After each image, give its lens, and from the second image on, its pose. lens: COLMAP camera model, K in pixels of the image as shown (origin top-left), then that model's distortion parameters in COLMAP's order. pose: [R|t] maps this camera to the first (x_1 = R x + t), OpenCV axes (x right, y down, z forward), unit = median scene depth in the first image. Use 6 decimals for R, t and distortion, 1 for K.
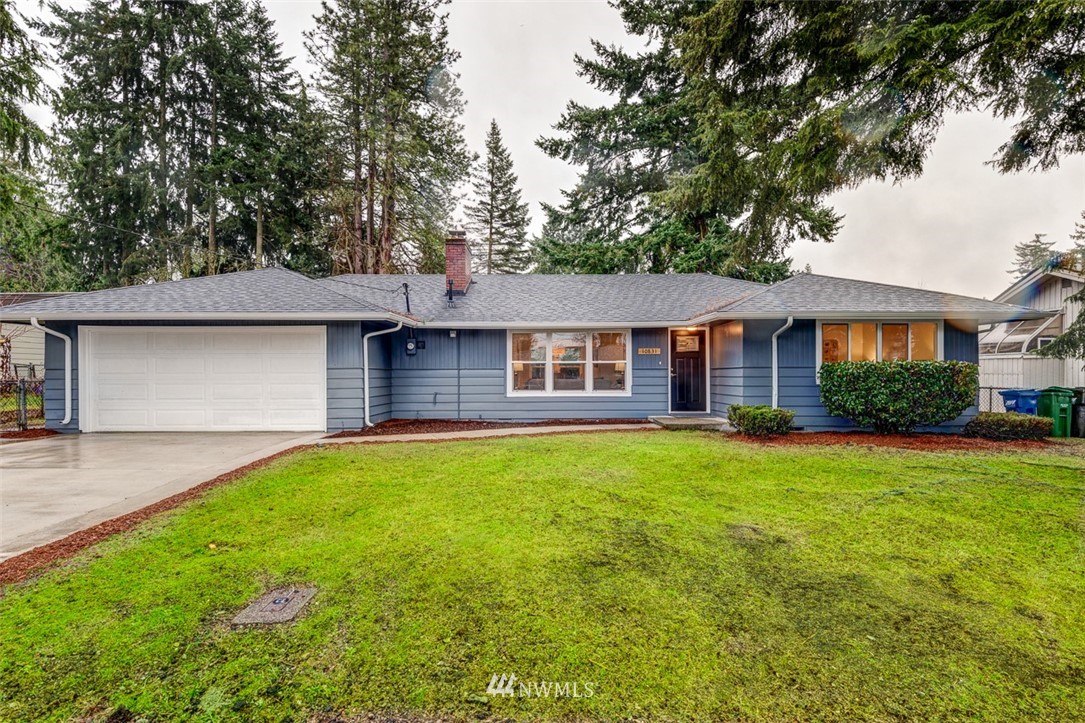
lens RADIAL K [[552.9, 0, 541.8], [0, 552.9, 365.3], [0, 0, 1]] dist [0.003777, -0.001828]
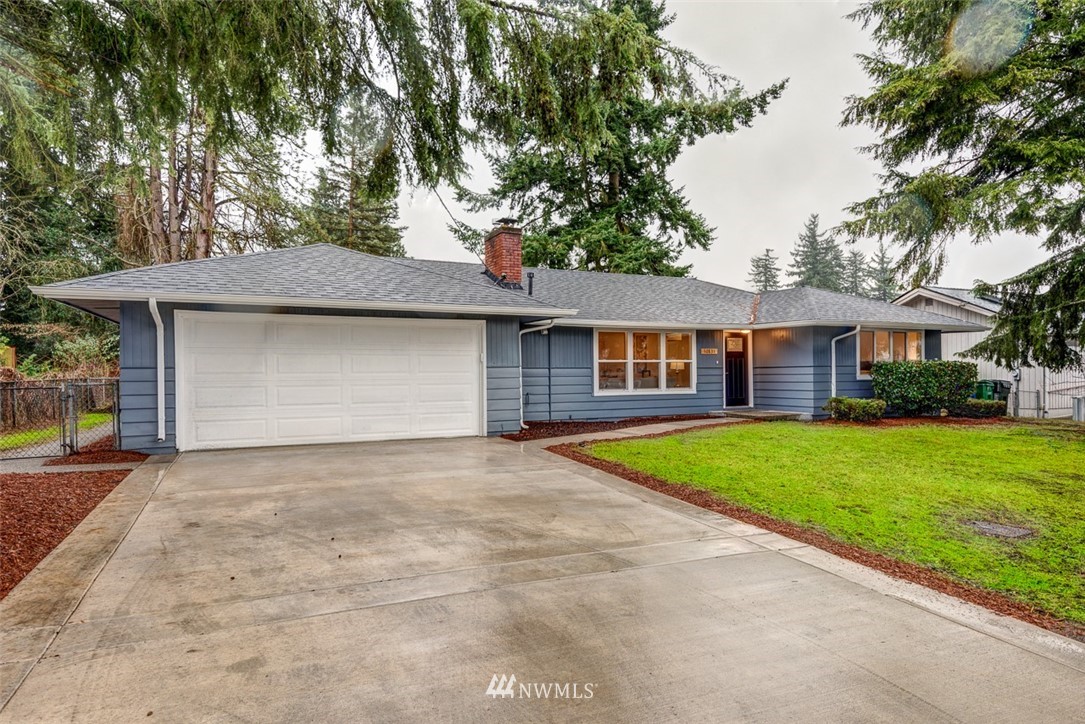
lens RADIAL K [[644.7, 0, 541.9], [0, 644.7, 361.0], [0, 0, 1]] dist [-0.006527, -0.000210]
pose [[0.908958, 0.003653, 0.416871, -0.627927], [-0.001067, 0.999979, -0.006436, 0.002216], [-0.416886, 0.005405, 0.908943, -0.006538]]
